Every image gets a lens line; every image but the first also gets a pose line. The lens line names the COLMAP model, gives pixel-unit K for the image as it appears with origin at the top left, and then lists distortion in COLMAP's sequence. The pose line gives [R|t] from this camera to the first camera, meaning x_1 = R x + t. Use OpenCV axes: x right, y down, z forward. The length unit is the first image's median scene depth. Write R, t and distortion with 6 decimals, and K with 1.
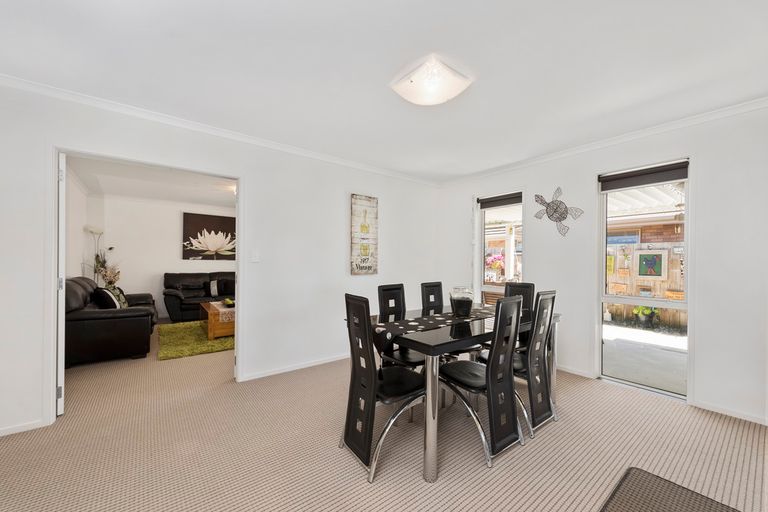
lens RADIAL K [[298.9, 0, 381.9], [0, 298.9, 259.5], [0, 0, 1]] dist [0.000912, 0.000067]
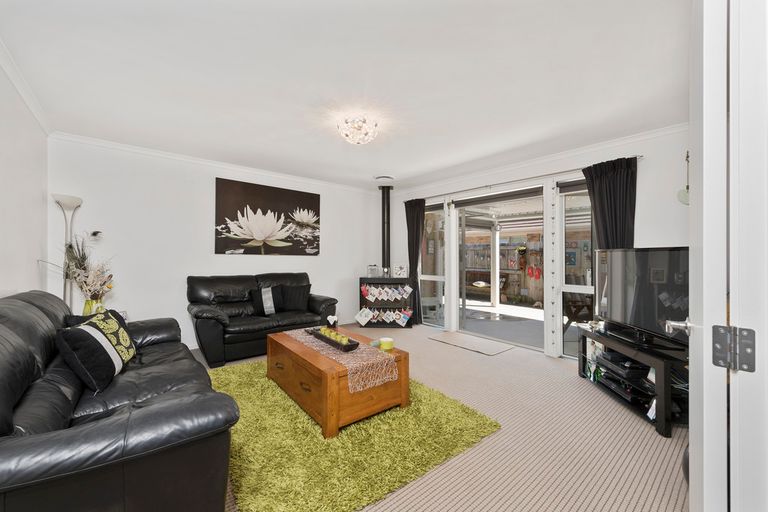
lens RADIAL K [[303.3, 0, 384.0], [0, 303.3, 256.0], [0, 0, 1]] dist [0.002059, 0.000193]
pose [[0.999522, 0.000200, 0.030917, -0.341946], [-0.000310, 0.999994, 0.003564, 0.001878], [-0.030916, -0.003572, 0.999516, 0.369236]]
